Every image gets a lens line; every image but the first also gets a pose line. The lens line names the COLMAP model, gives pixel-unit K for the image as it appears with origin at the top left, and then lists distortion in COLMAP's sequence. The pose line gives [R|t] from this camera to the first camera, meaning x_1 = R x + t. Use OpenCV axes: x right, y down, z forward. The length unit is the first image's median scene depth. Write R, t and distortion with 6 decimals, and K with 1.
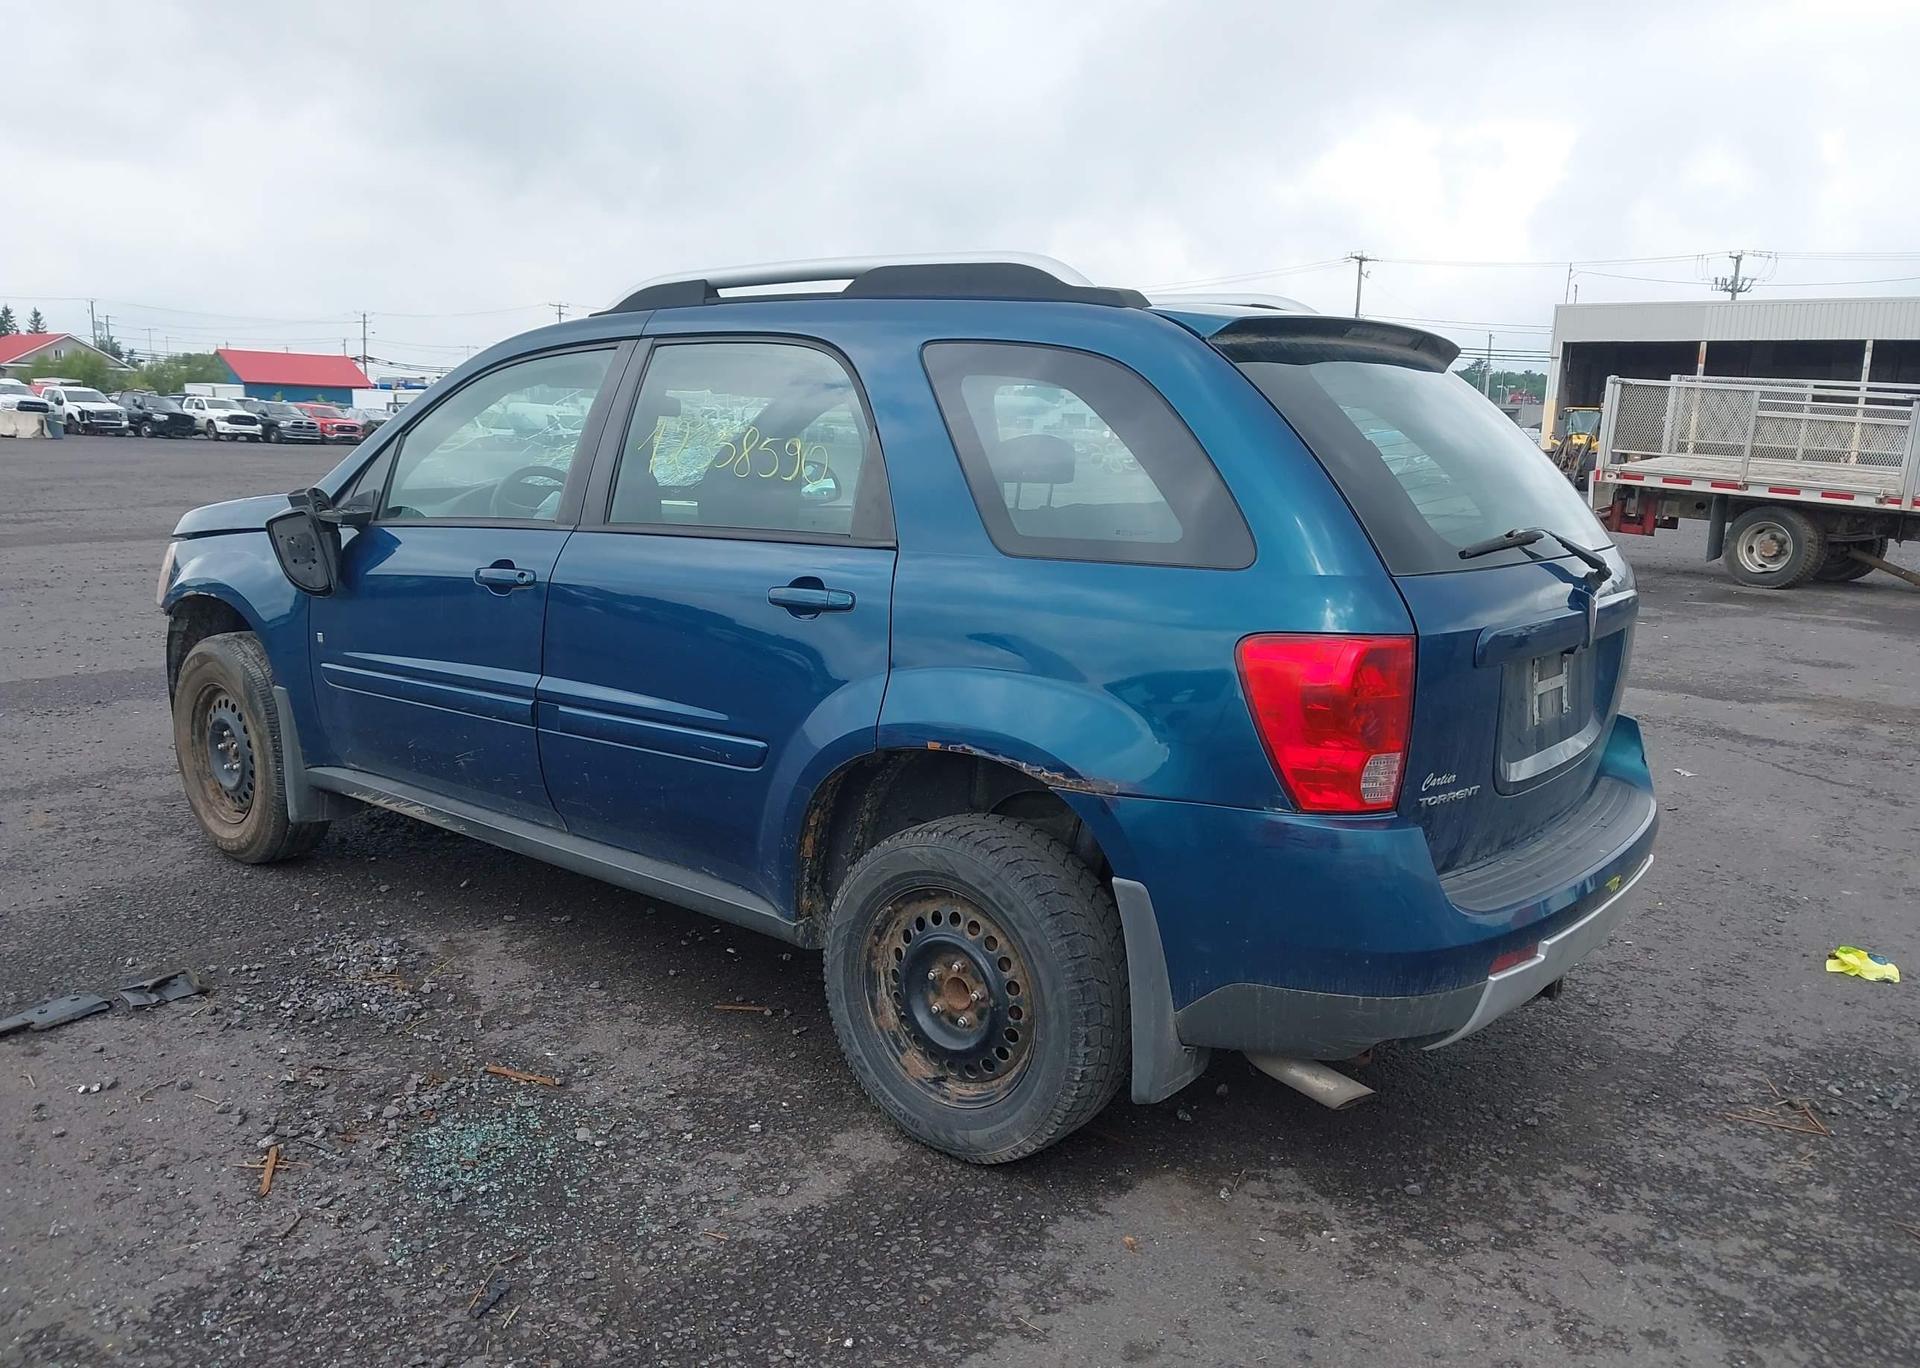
lens RADIAL K [[1521.2, 0, 965.0], [0, 1521.2, 670.7], [0, 0, 1]] dist [0.006732, -0.004814]
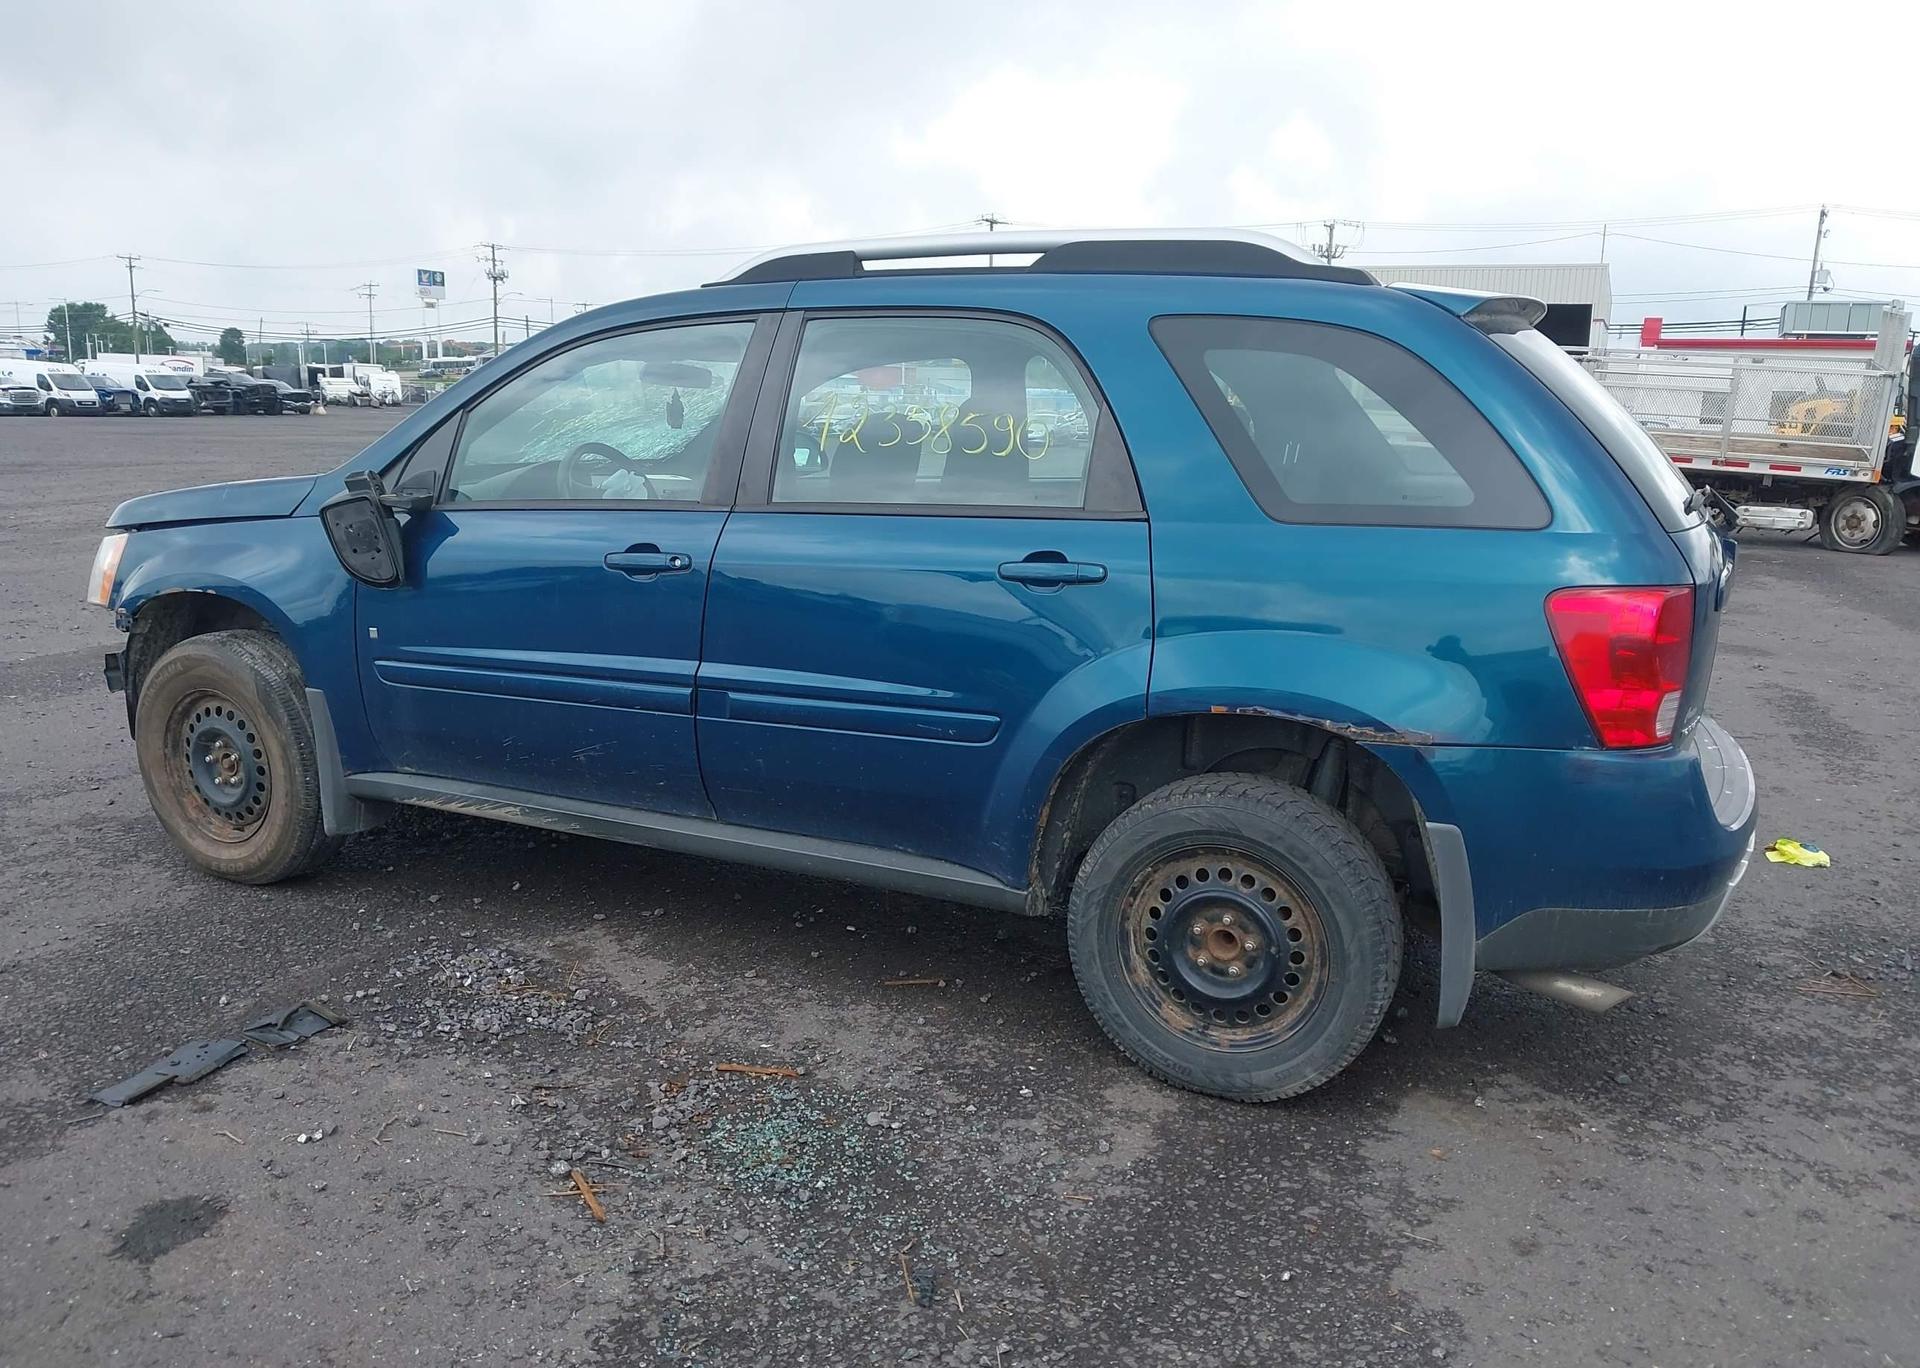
lens RADIAL K [[1521.2, 0, 965.0], [0, 1521.2, 670.7], [0, 0, 1]] dist [0.006732, -0.004814]
pose [[0.970750, -0.050743, 0.234668, -0.344848], [0.044513, 0.998503, 0.031773, -0.014627], [-0.235929, -0.020398, 0.971556, 0.022326]]
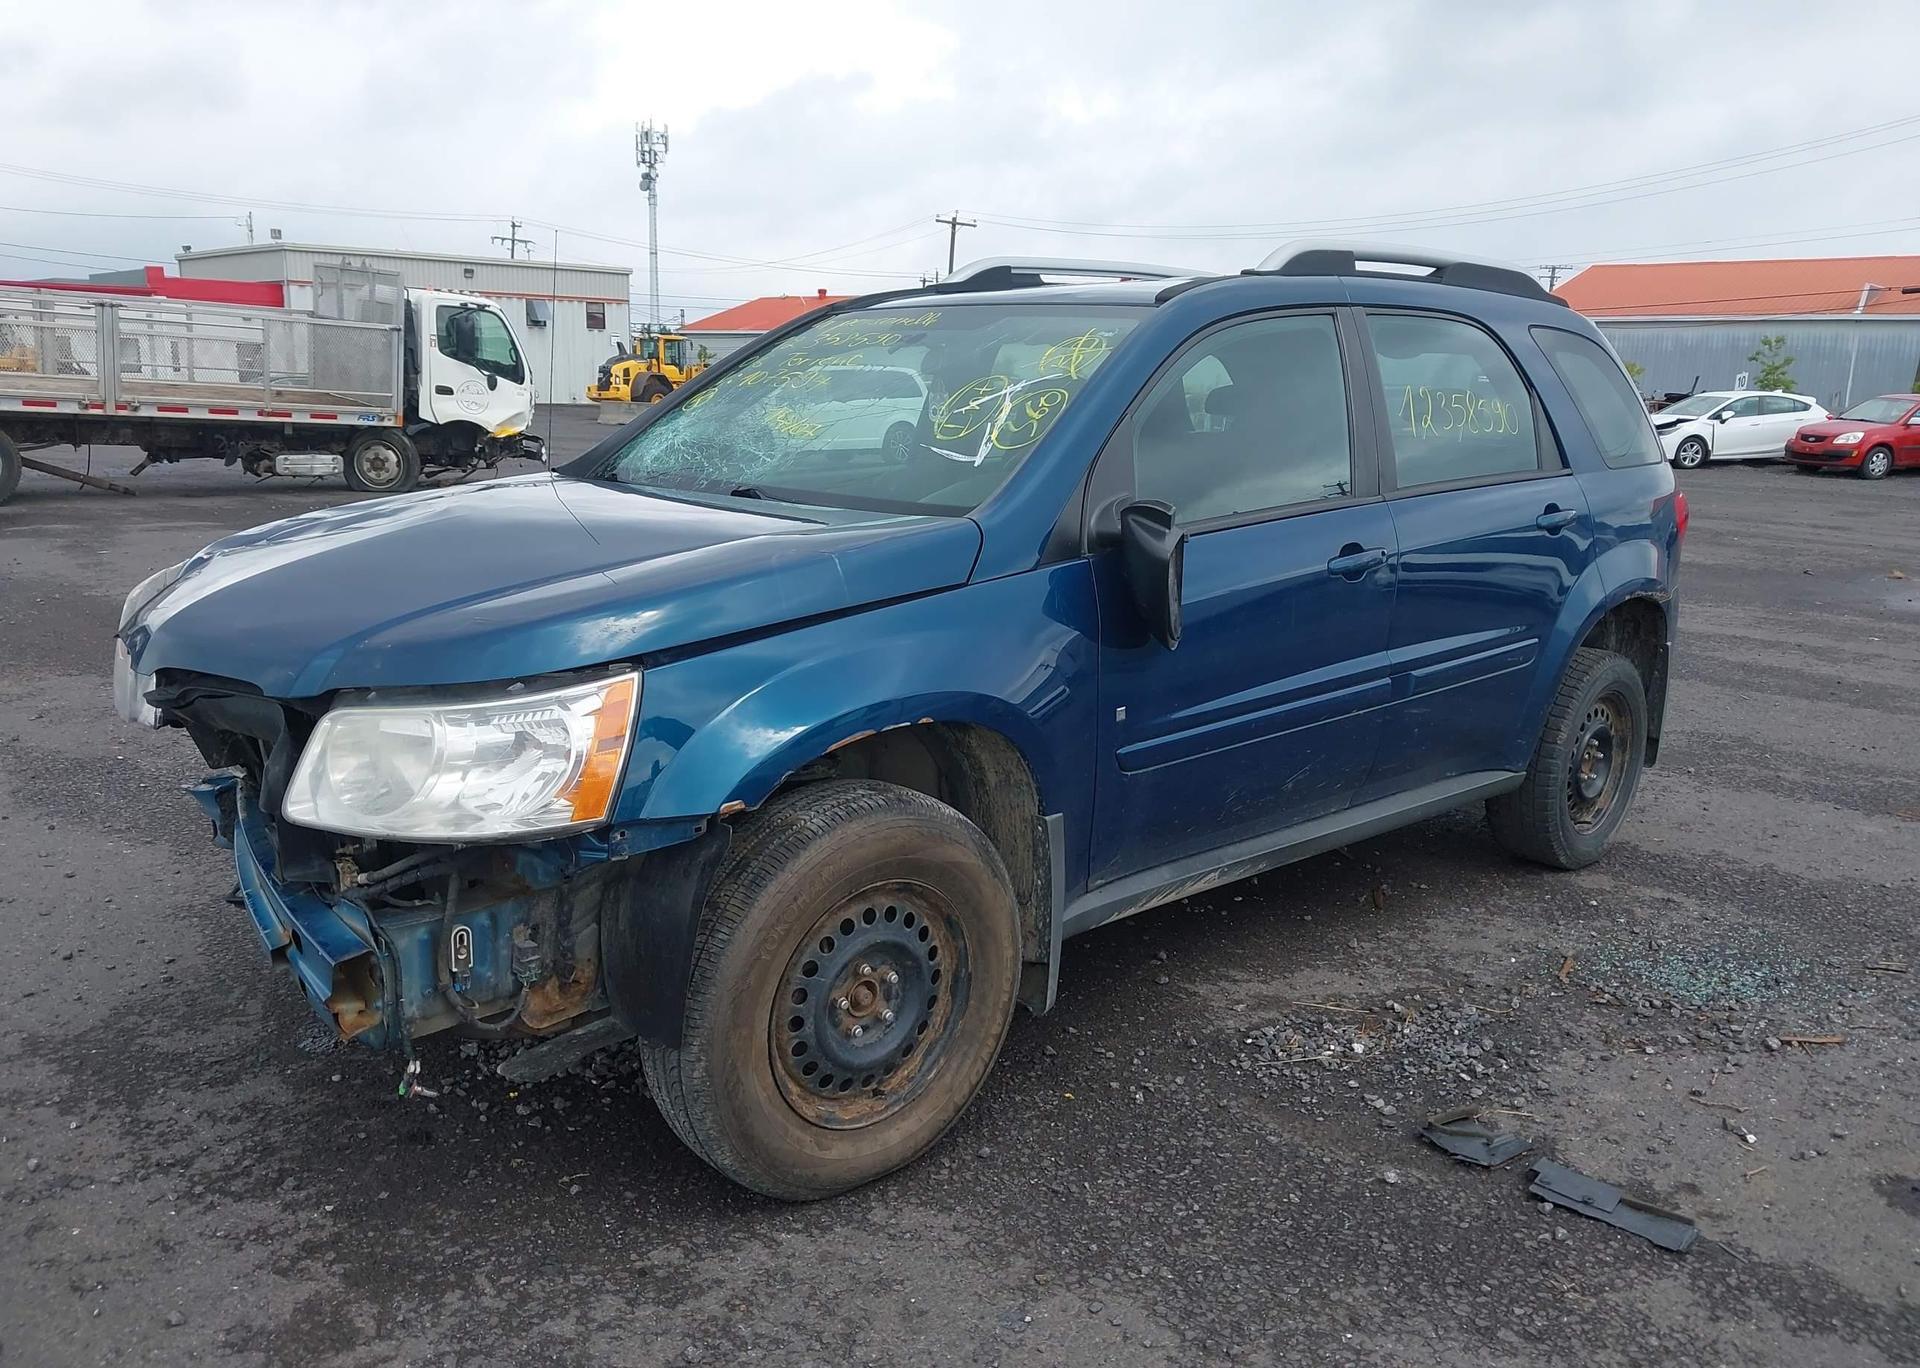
lens RADIAL K [[1520.3, 0, 961.2], [0, 1520.3, 675.0], [0, 0, 1]] dist [0.064014, -0.118558]
pose [[0.141506, -0.215833, 0.966122, -1.296941], [0.142399, 0.970231, 0.195894, -0.218293], [-0.979642, 0.109855, 0.168028, 1.120242]]
